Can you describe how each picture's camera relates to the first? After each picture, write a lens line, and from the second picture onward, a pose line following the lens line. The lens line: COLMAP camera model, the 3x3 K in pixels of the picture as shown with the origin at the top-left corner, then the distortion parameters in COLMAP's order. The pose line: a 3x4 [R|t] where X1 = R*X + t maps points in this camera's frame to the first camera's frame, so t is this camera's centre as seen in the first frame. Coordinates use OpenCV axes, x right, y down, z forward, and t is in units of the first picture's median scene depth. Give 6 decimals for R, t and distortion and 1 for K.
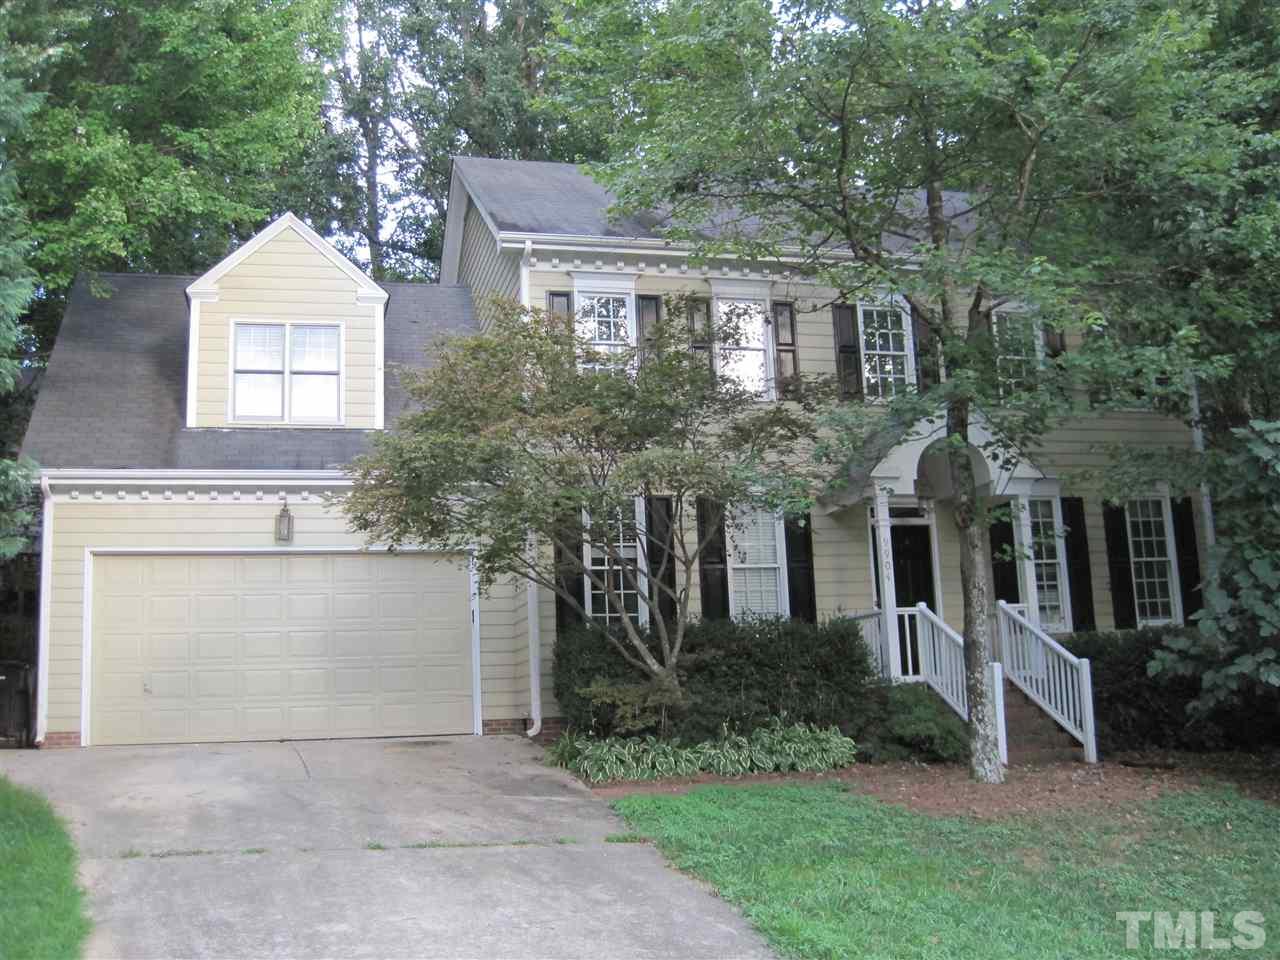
lens RADIAL K [[1249.8, 0, 640.0], [0, 1249.8, 480.0], [0, 0, 1]] dist [-0.156367, -0.000548]
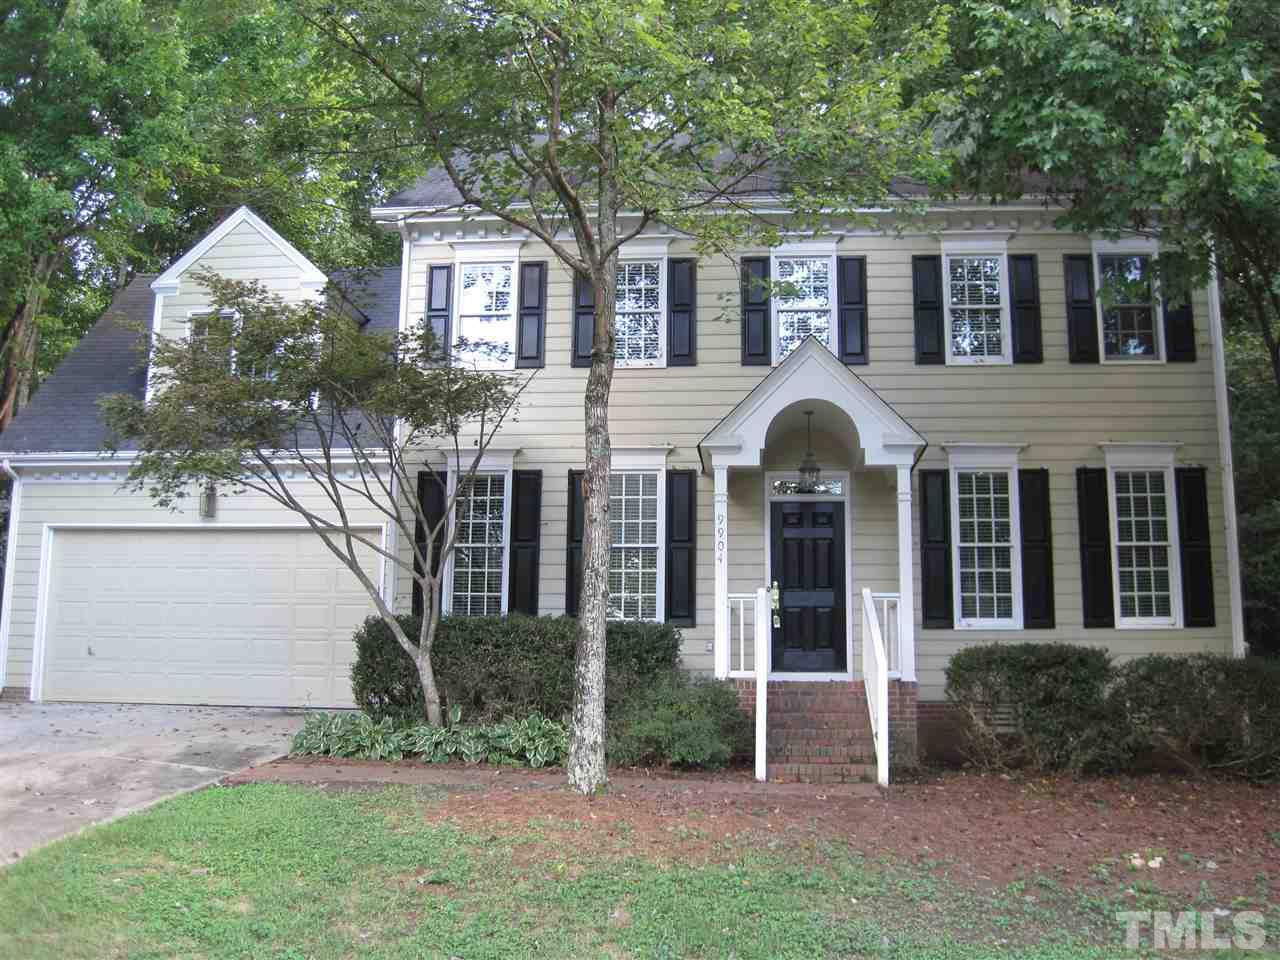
lens RADIAL K [[1298.6, 0, 638.0], [0, 1298.6, 463.7], [0, 0, 1]] dist [-0.191288, 0.155155]
pose [[0.939088, -0.012004, -0.343467, 0.416997], [0.013446, 0.999908, 0.001817, 0.005985], [0.343413, -0.006324, 0.939163, 0.092538]]
